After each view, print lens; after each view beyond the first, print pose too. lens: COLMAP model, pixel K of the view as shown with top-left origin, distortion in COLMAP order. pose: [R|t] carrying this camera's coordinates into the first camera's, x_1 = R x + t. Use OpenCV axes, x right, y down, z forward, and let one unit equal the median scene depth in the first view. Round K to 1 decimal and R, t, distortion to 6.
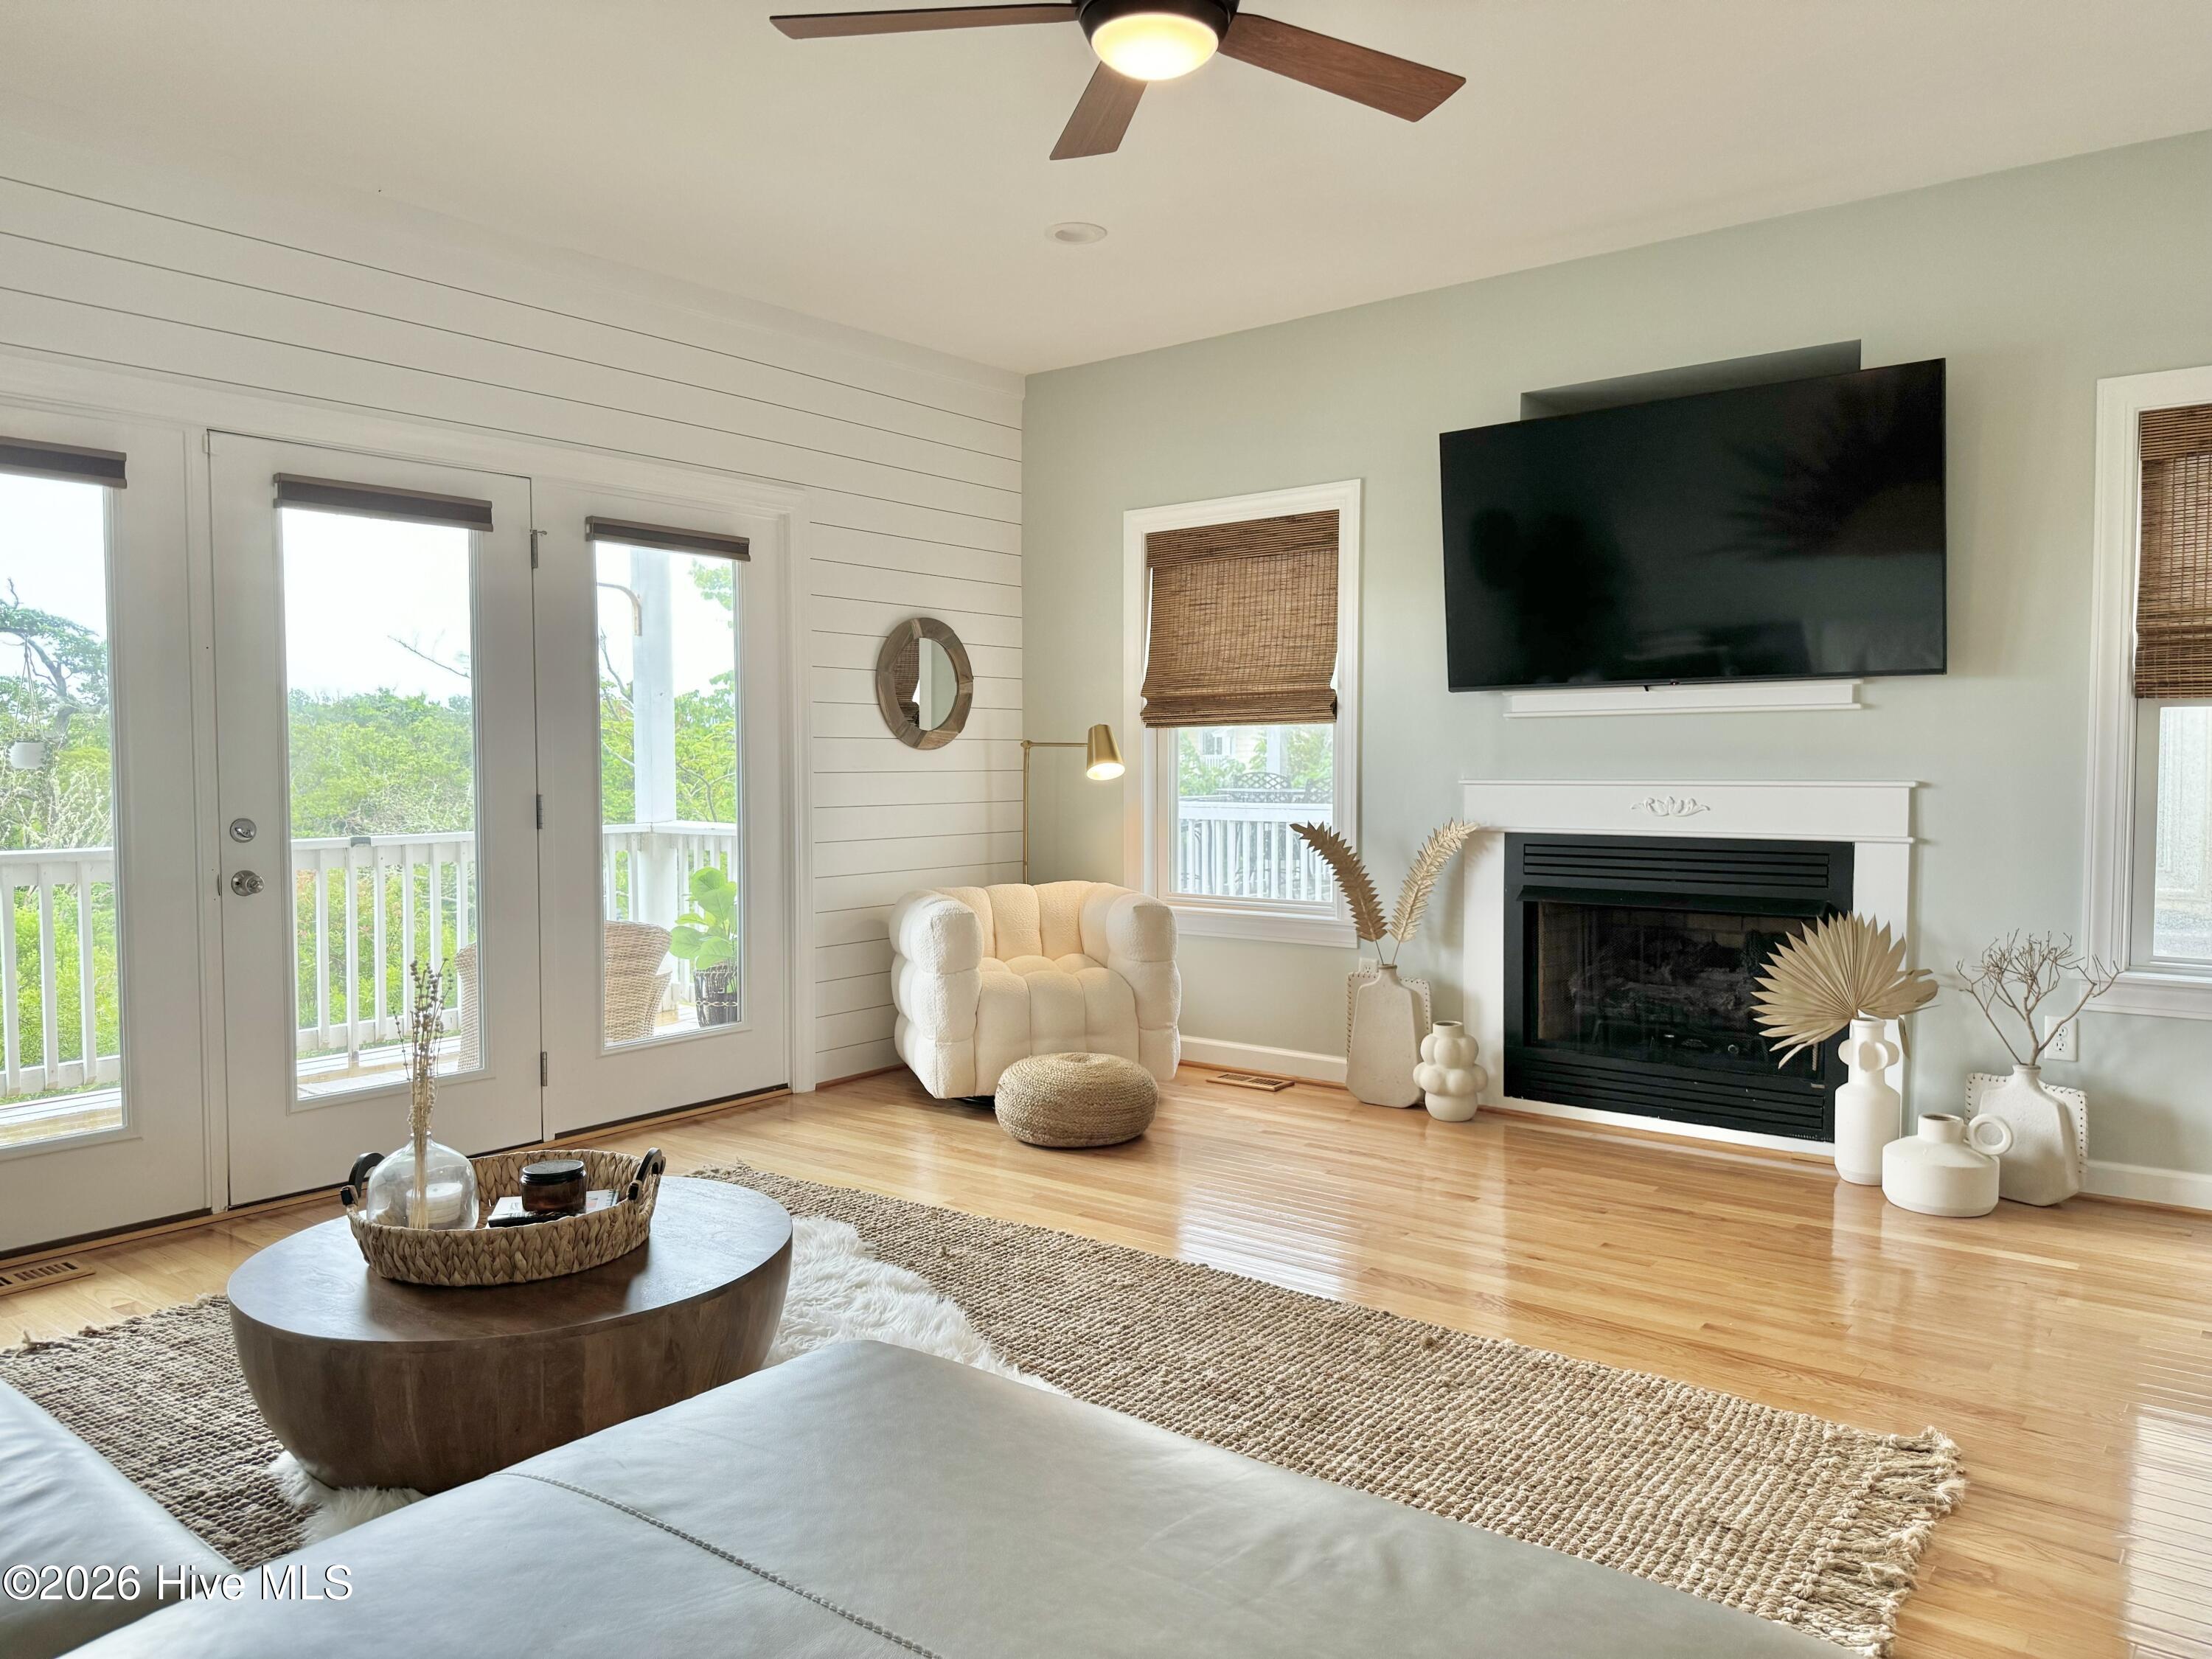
lens RADIAL K [[1568.0, 0, 1104.5], [0, 1568.0, 822.2], [0, 0, 1]] dist [0.080658, -0.108154]
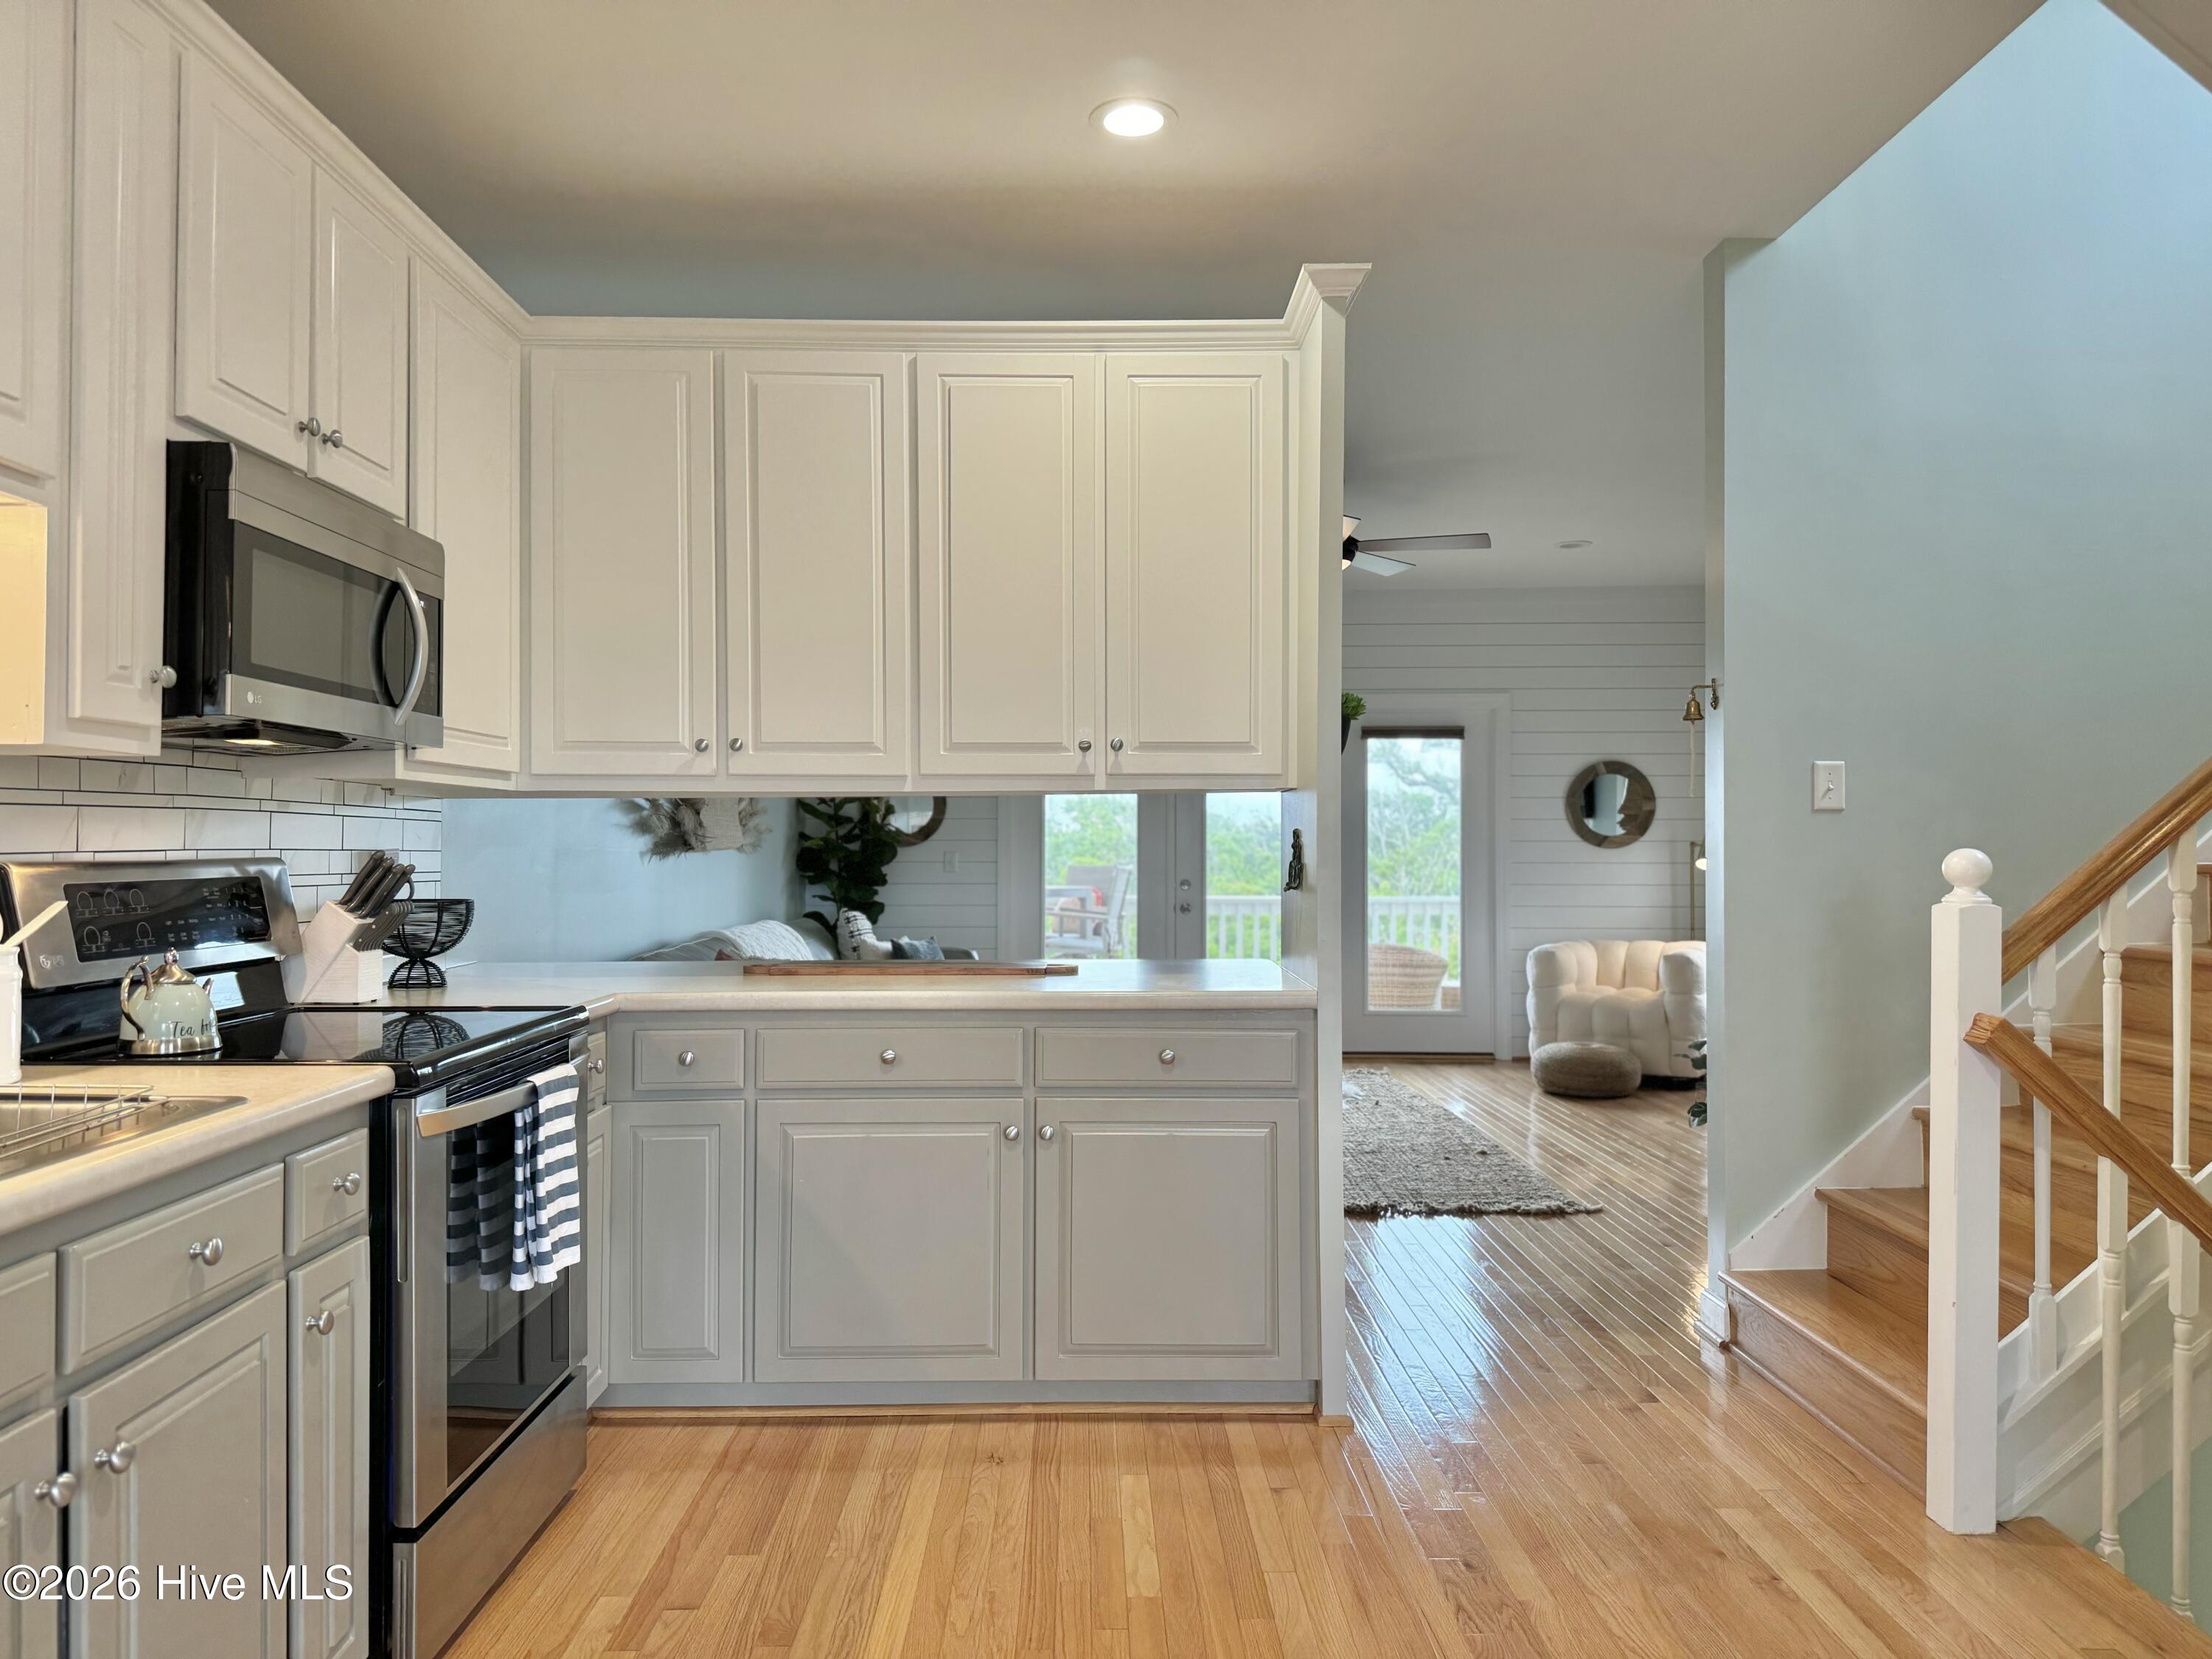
lens RADIAL K [[1568.0, 0, 1121.4], [0, 1568.0, 819.7], [0, 0, 1]] dist [0.080658, -0.108154]
pose [[0.642393, -0.008060, -0.766333, 0.852872], [-0.034724, 0.998612, -0.039610, 0.003017], [0.765589, 0.052055, 0.641221, -0.377740]]
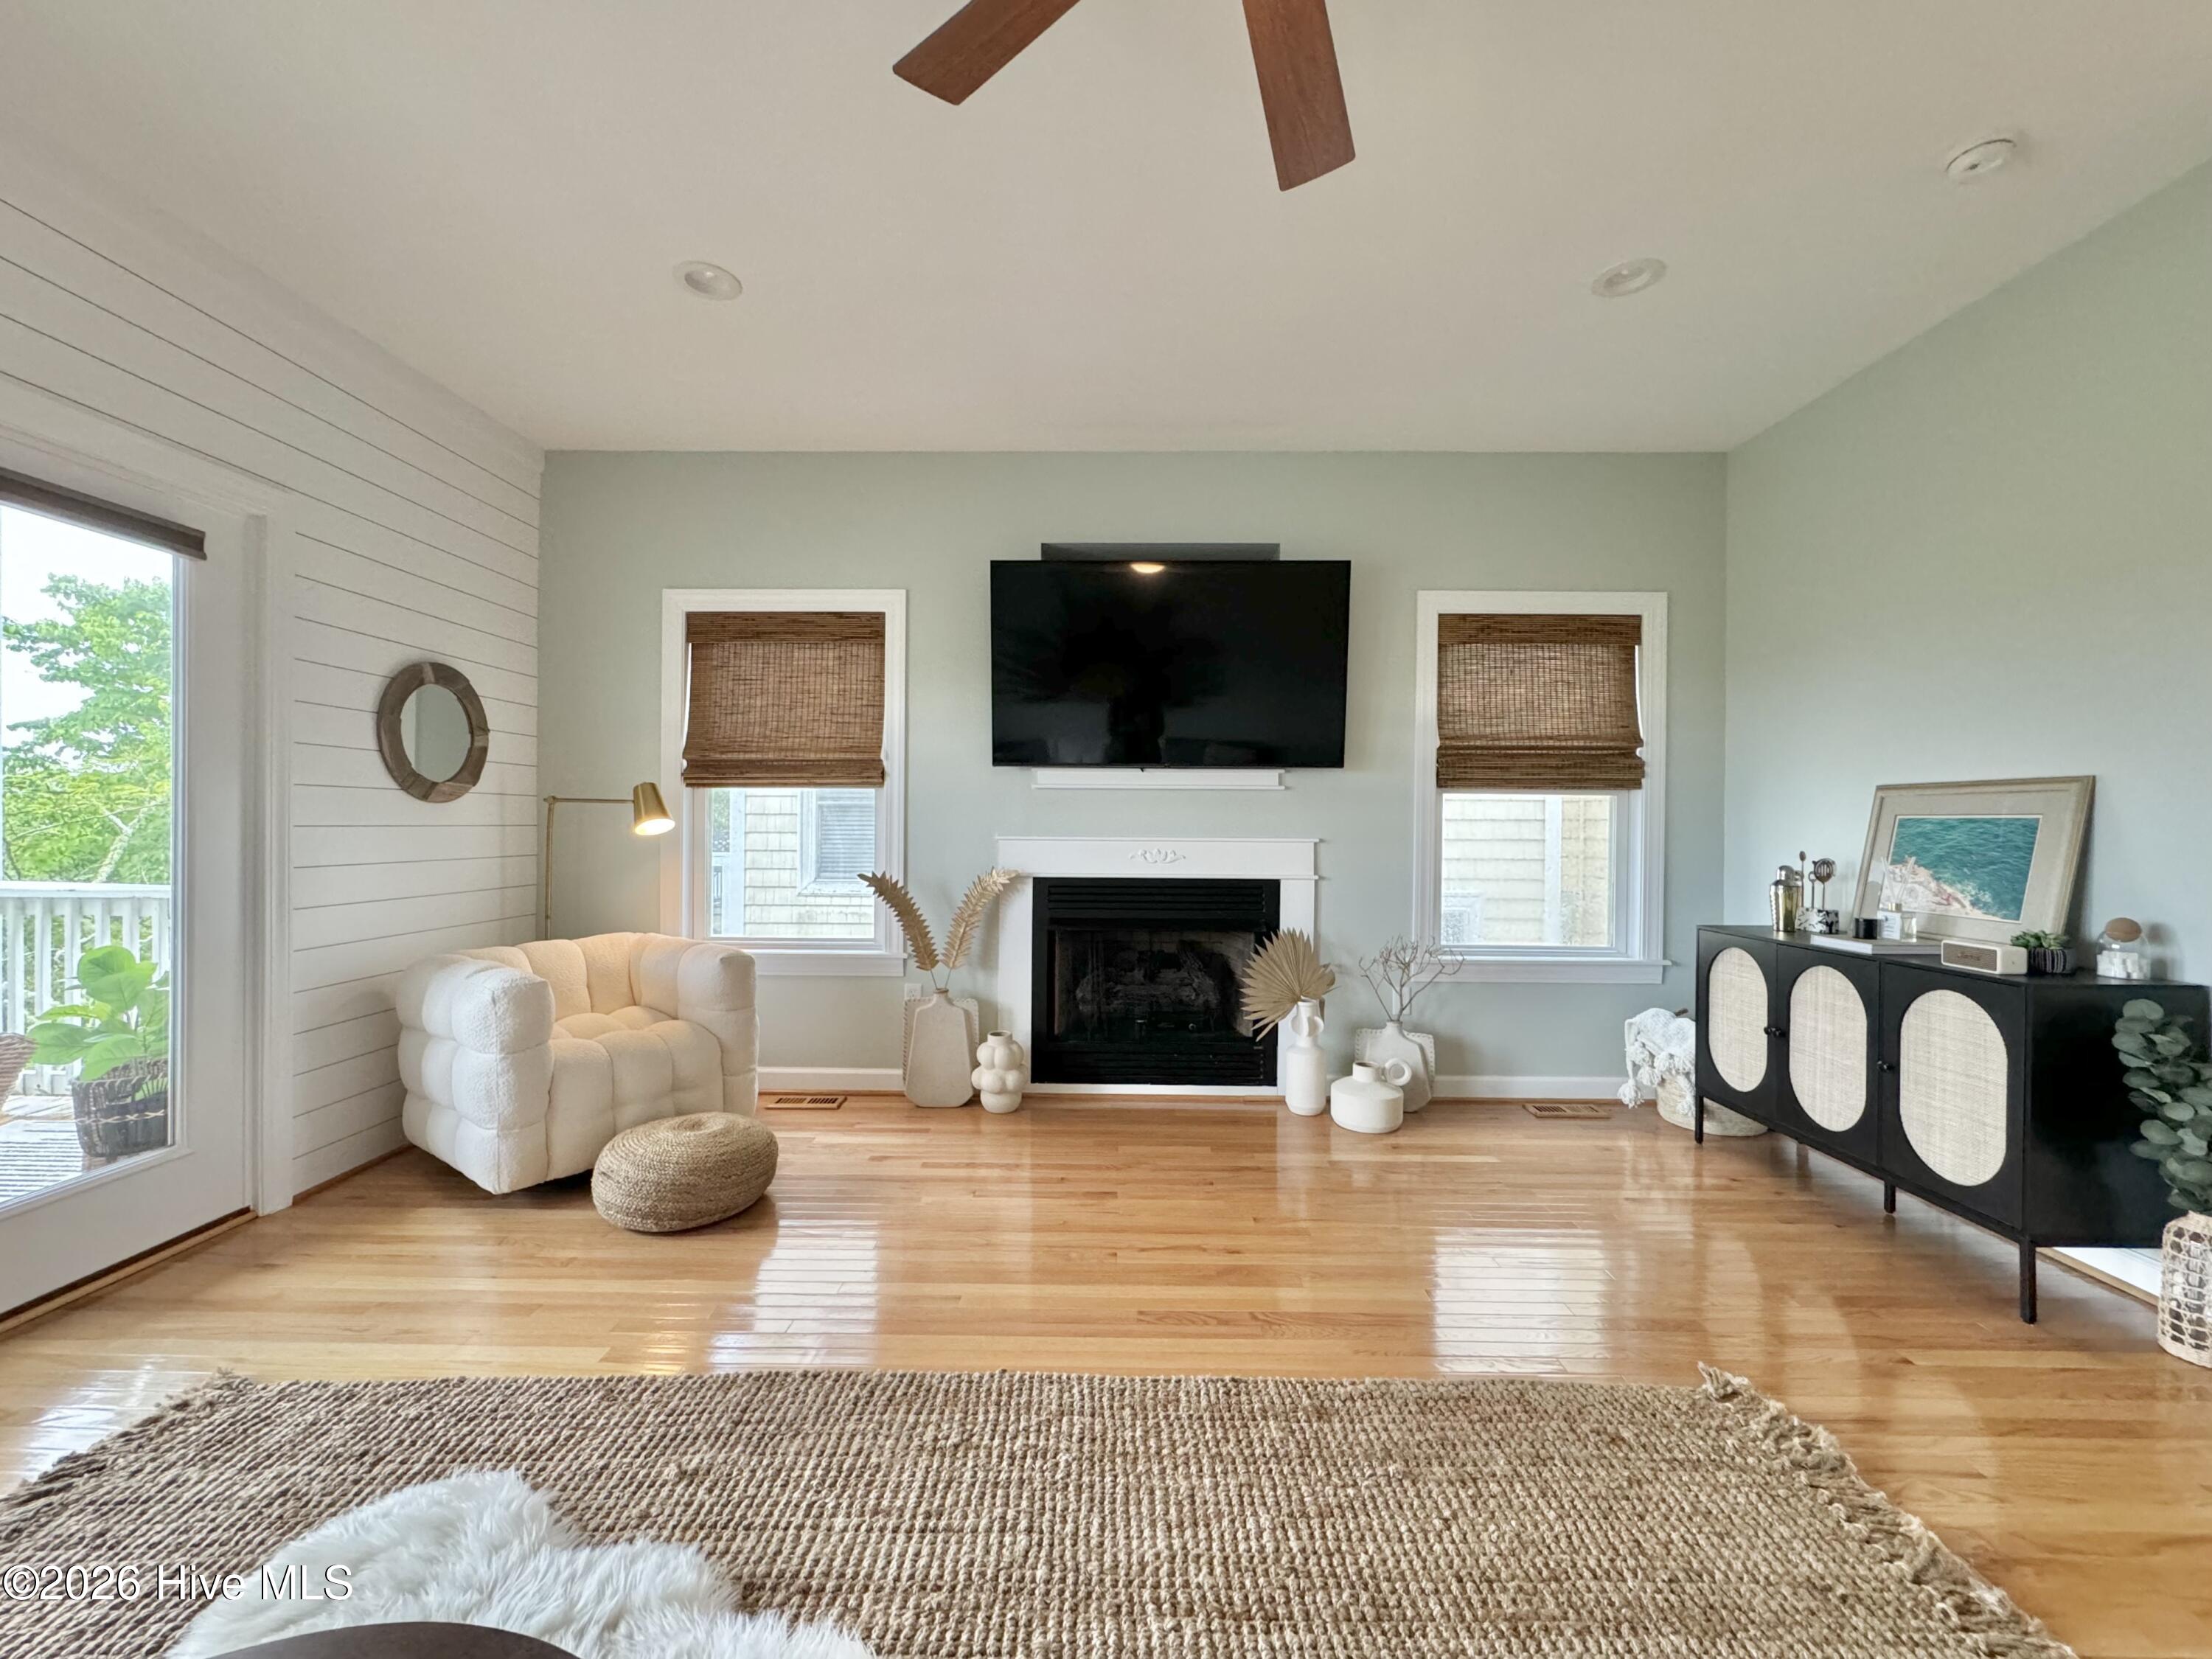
lens RADIAL K [[892.6, 0, 1107.1], [0, 892.6, 829.0], [0, 0, 1]] dist [-0.003874, 0.000431]
pose [[0.789301, 0.005944, 0.613978, -0.142274], [0.014049, 0.999517, -0.027737, -0.011353], [-0.613846, 0.030519, 0.788836, 0.378189]]
